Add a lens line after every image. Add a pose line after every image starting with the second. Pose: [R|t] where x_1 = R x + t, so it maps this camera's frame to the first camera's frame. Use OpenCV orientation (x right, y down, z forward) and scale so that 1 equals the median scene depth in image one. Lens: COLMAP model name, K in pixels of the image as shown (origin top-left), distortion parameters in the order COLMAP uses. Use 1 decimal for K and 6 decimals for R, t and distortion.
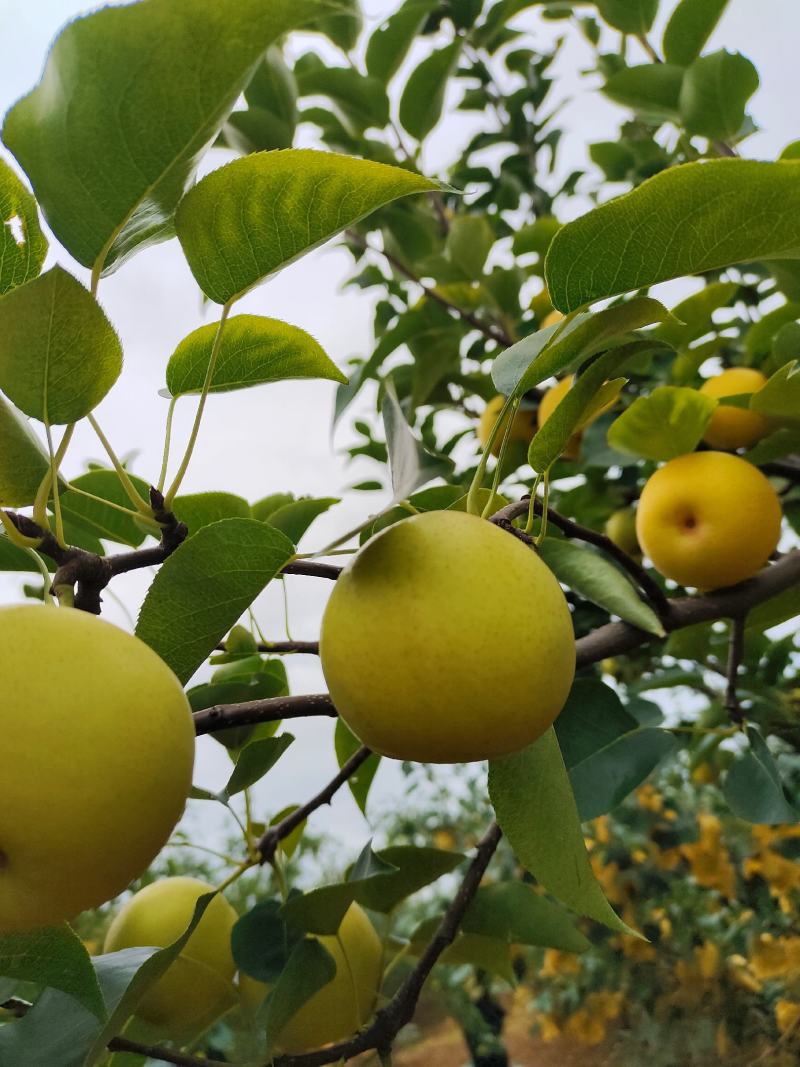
lens RADIAL K [[904.0, 0, 379.0], [0, 904.0, 544.8], [0, 0, 1]] dist [0.010476, -0.018735]
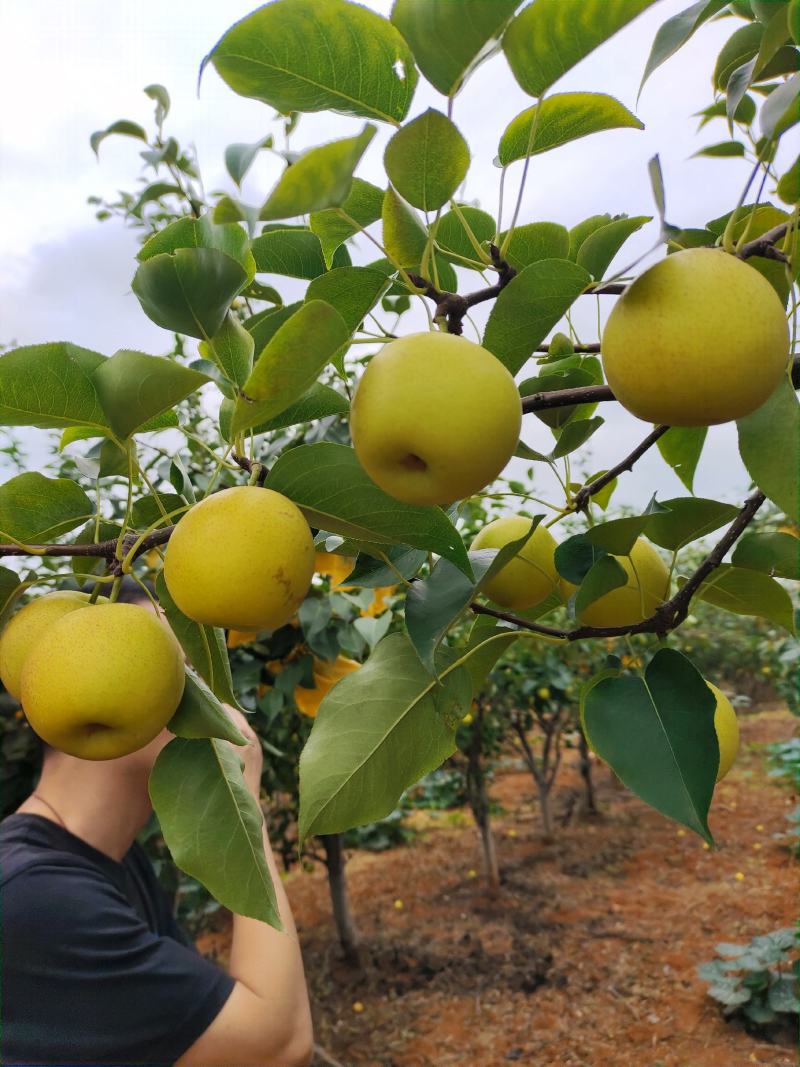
lens RADIAL K [[868.8, 0, 400.0], [0, 868.8, 533.5], [0, 0, 1]] dist [0.044233, -0.005904]
pose [[0.939052, 0.049522, -0.340191, 0.096599], [0.061260, 0.949627, 0.307336, -0.048615], [0.338274, -0.309444, 0.888715, -0.379988]]
